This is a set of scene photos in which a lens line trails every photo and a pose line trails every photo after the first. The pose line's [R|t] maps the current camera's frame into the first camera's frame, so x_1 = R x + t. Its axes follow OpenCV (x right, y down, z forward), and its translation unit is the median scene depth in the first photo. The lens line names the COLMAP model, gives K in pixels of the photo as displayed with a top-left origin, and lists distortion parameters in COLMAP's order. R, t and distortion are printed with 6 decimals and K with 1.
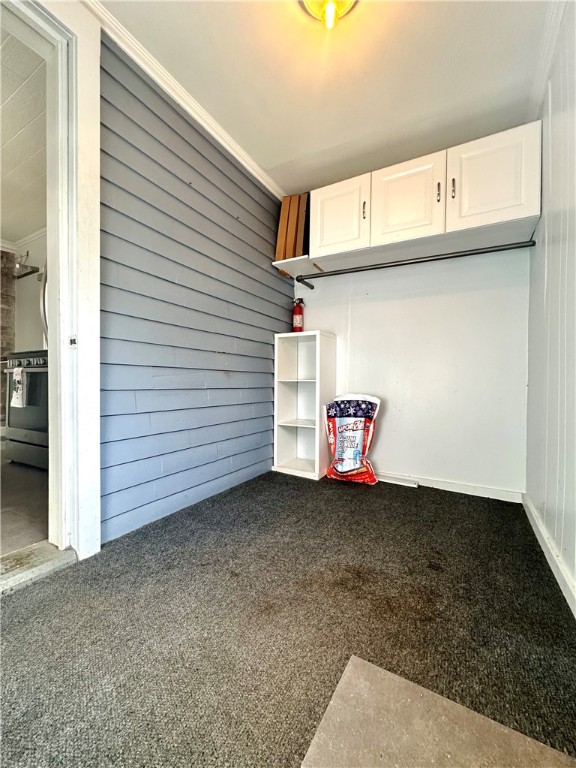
lens RADIAL K [[305.4, 0, 288.1], [0, 305.4, 384.9], [0, 0, 1]] dist [-0.001182, 0.000084]
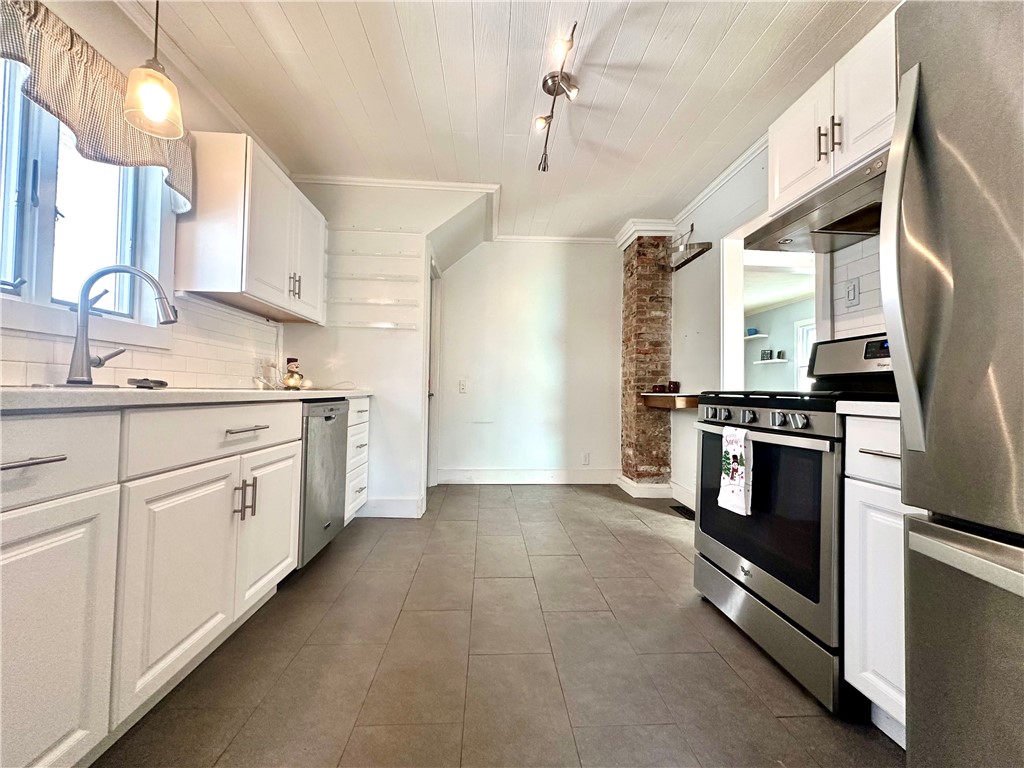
lens RADIAL K [[407.2, 0, 512.4], [0, 407.2, 382.3], [0, 0, 1]] dist [-0.001182, 0.000084]
pose [[0.527800, -0.015711, -0.849223, -0.335950], [-0.024457, 0.999133, -0.033685, -0.062462], [0.849016, 0.038549, 0.526959, 0.237098]]
